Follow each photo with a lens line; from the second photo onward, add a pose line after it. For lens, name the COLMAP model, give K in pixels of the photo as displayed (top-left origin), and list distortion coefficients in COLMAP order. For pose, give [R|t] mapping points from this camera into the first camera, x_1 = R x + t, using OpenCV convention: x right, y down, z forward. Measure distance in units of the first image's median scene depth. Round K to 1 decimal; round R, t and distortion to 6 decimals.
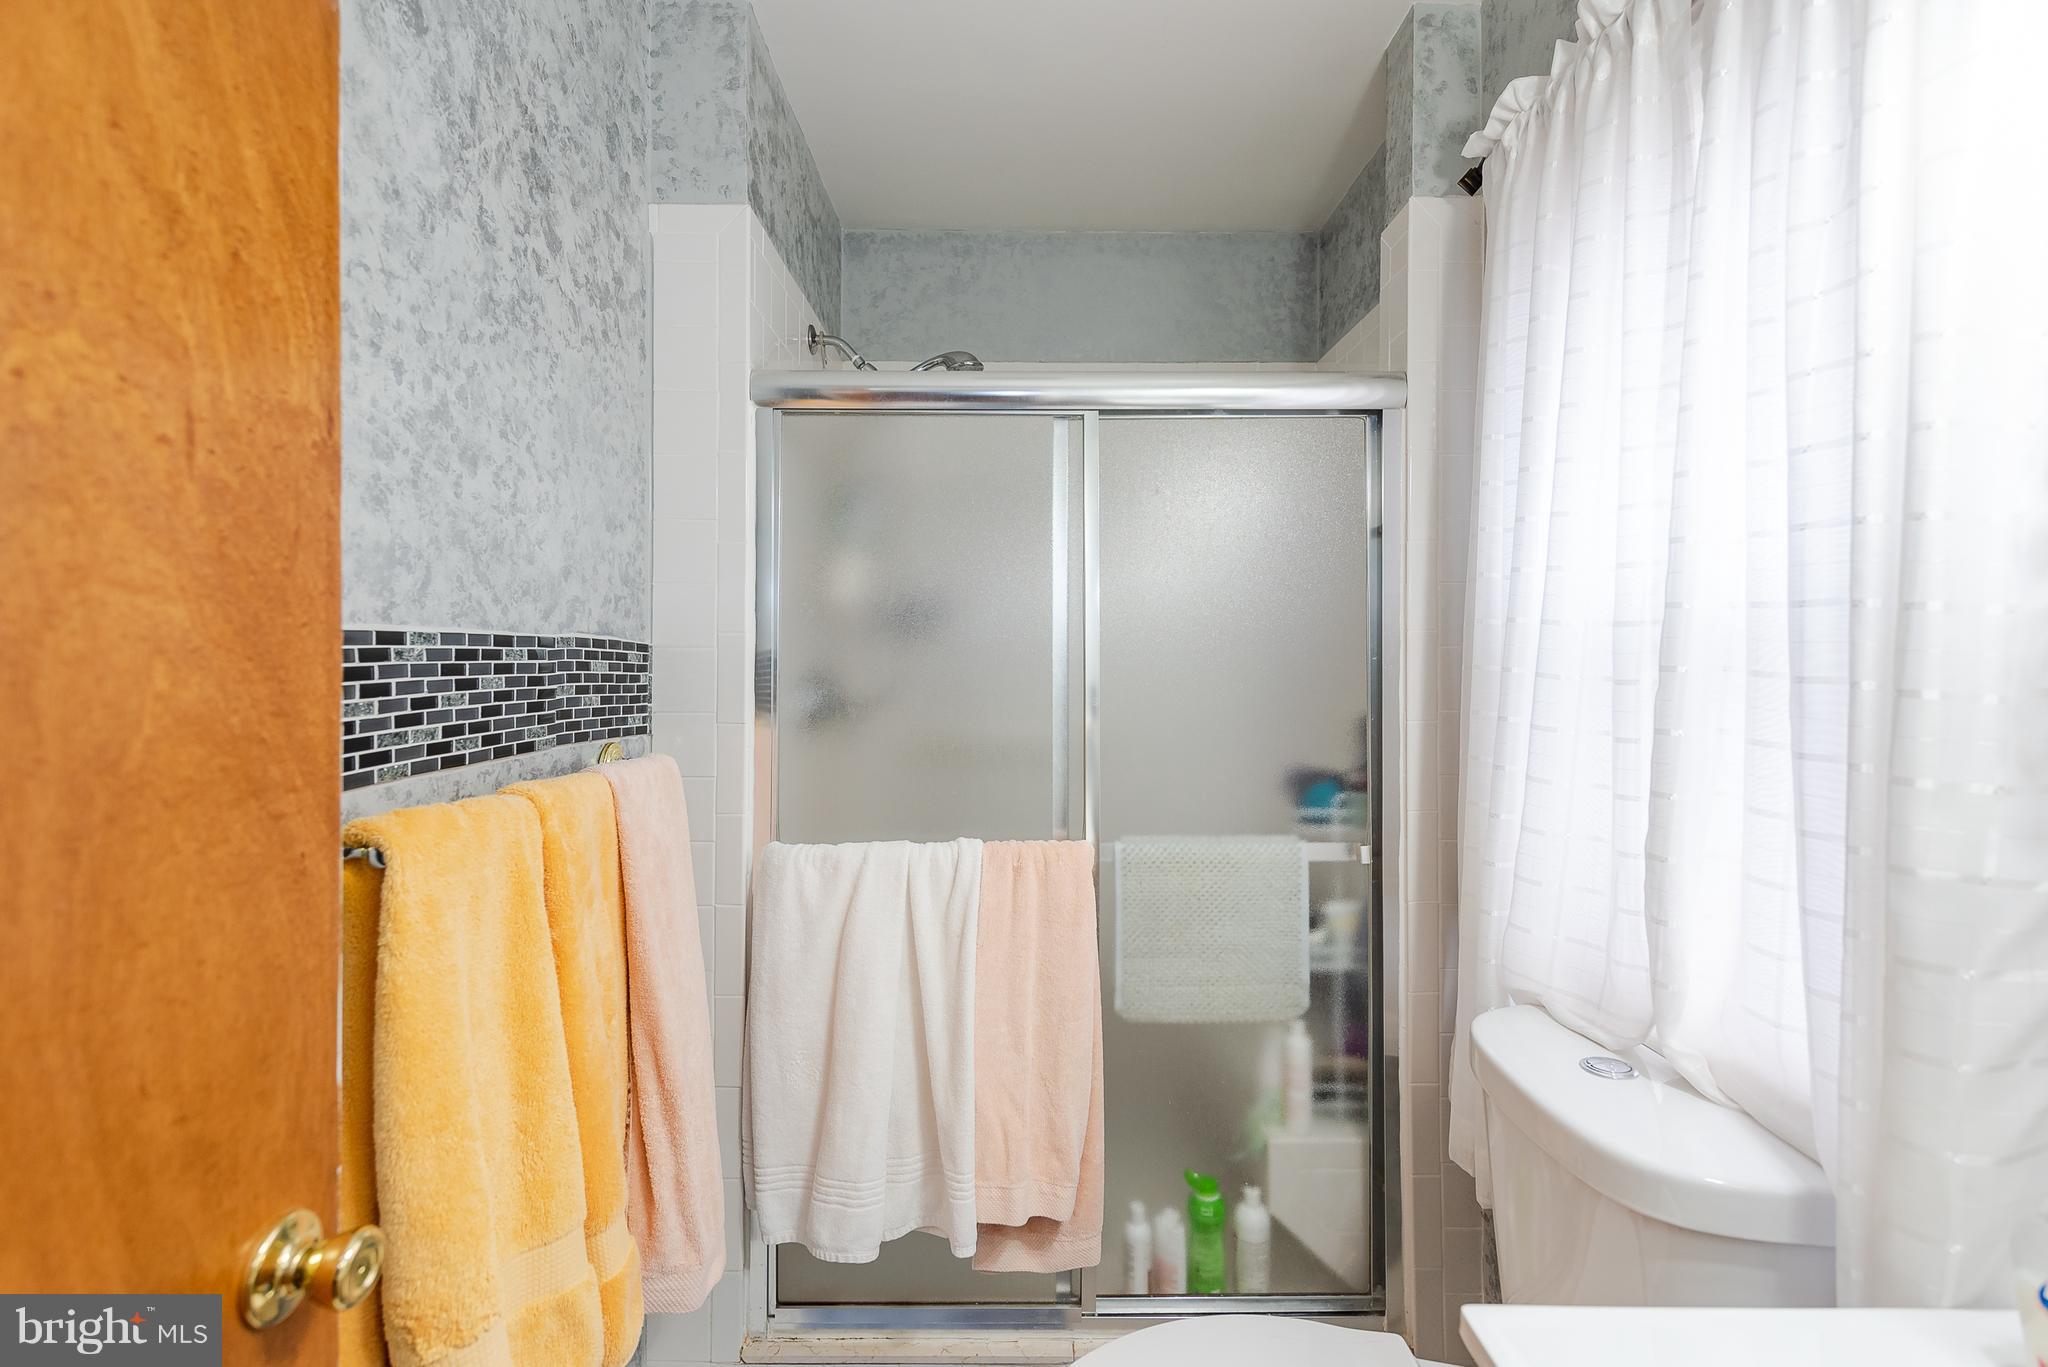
lens RADIAL K [[939.9, 0, 1024.0], [0, 939.9, 663.0], [0, 0, 1]] dist [0.012146, -0.002624]
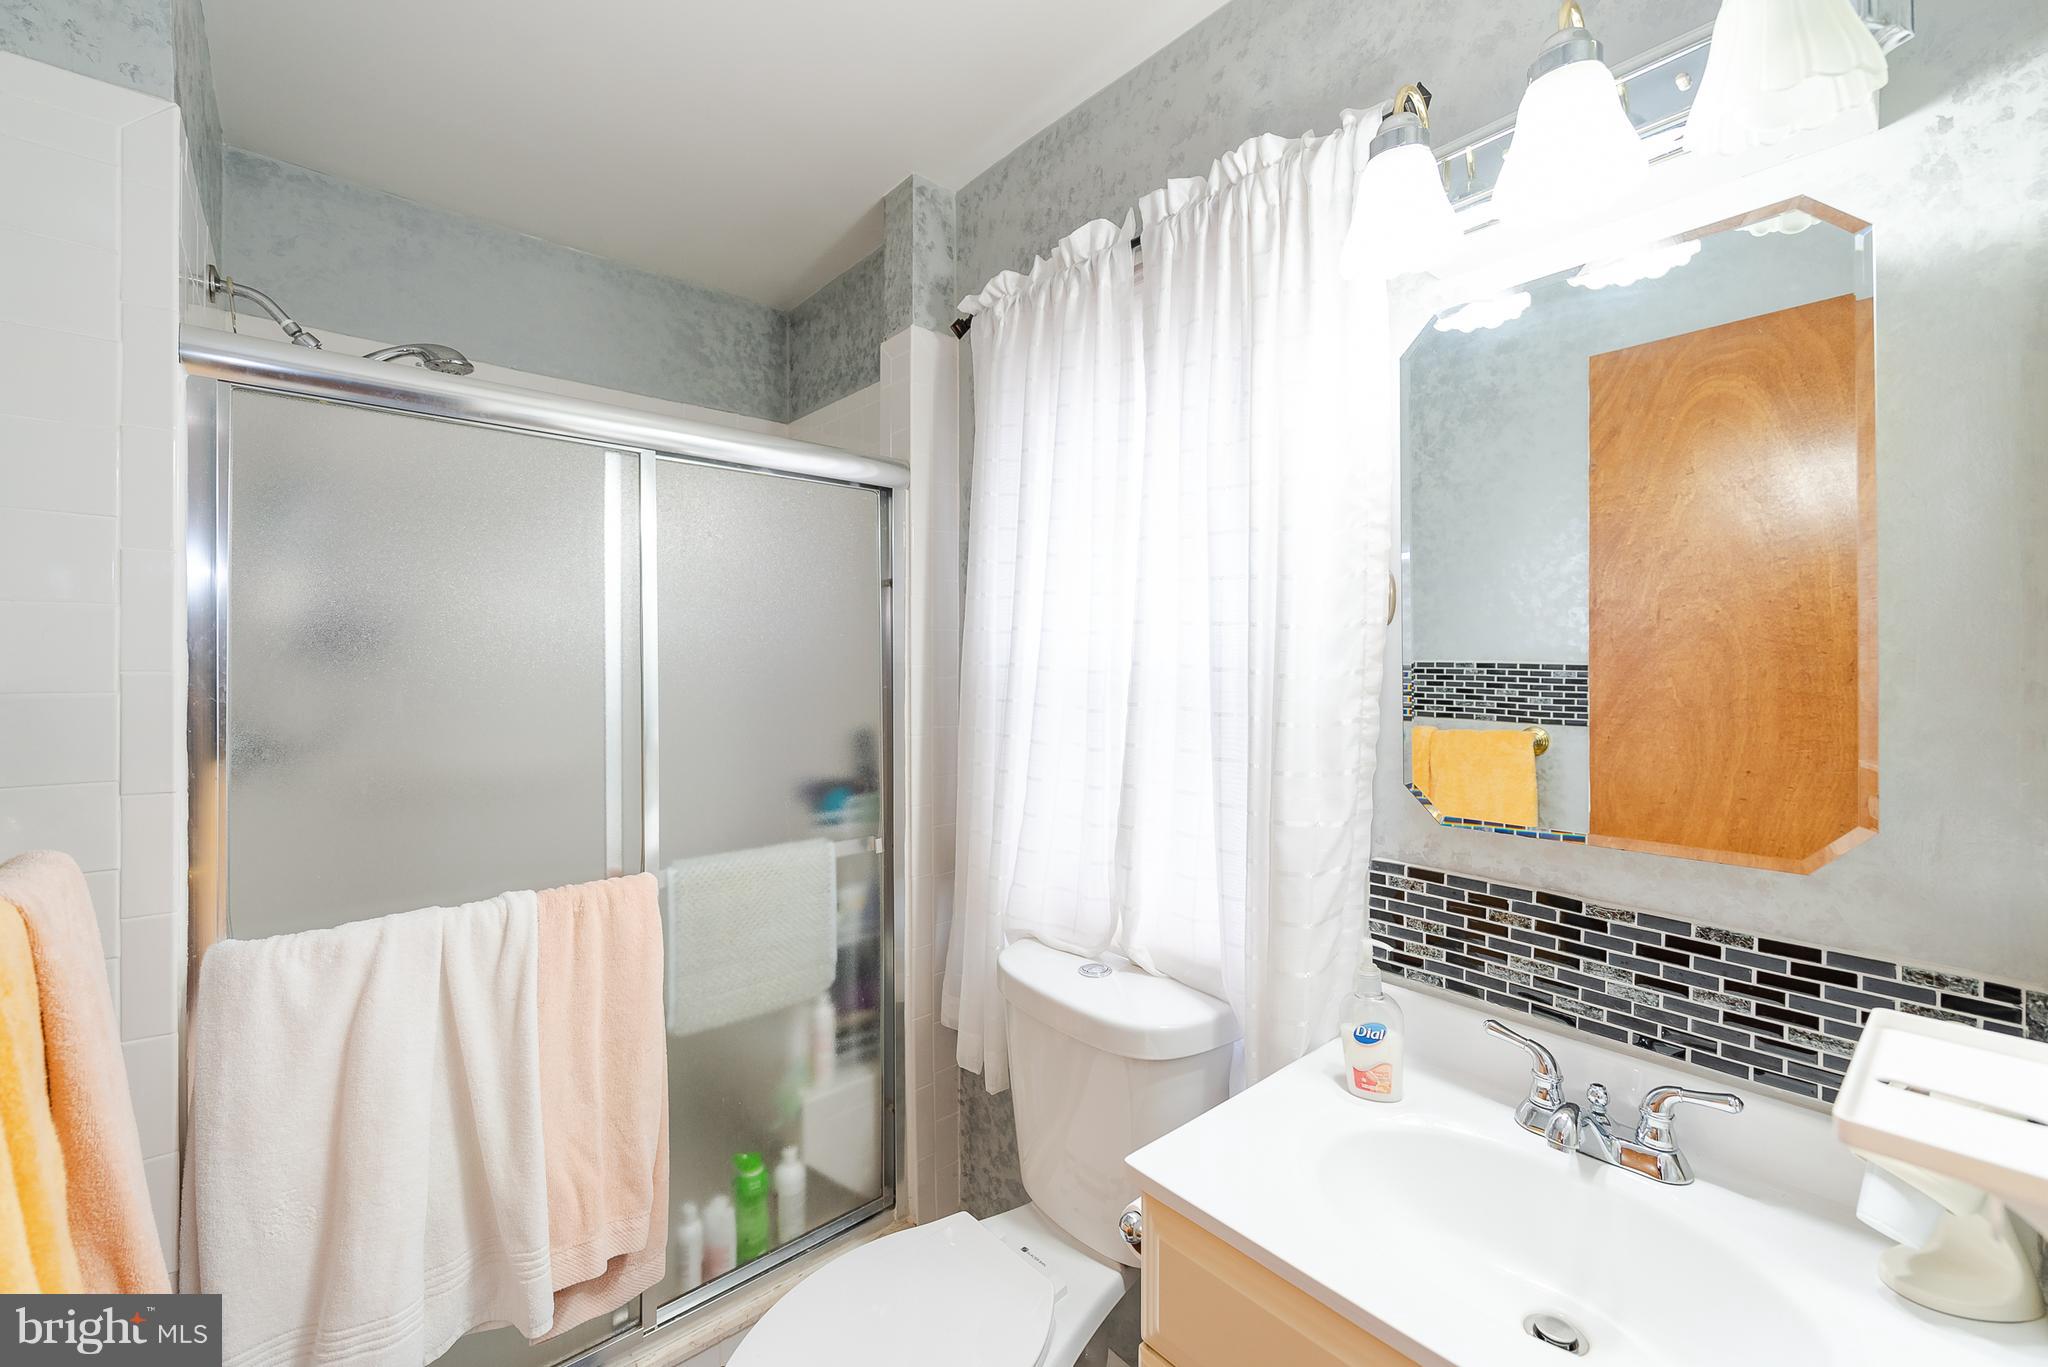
lens RADIAL K [[819.2, 0, 1030.9], [0, 819.2, 671.6], [0, 0, 1]] dist [0.005800, -0.003821]
pose [[0.760750, -0.005542, 0.649022, -0.196950], [0.000404, 0.999967, 0.008065, -0.036268], [-0.649045, -0.005873, 0.760727, 0.055654]]
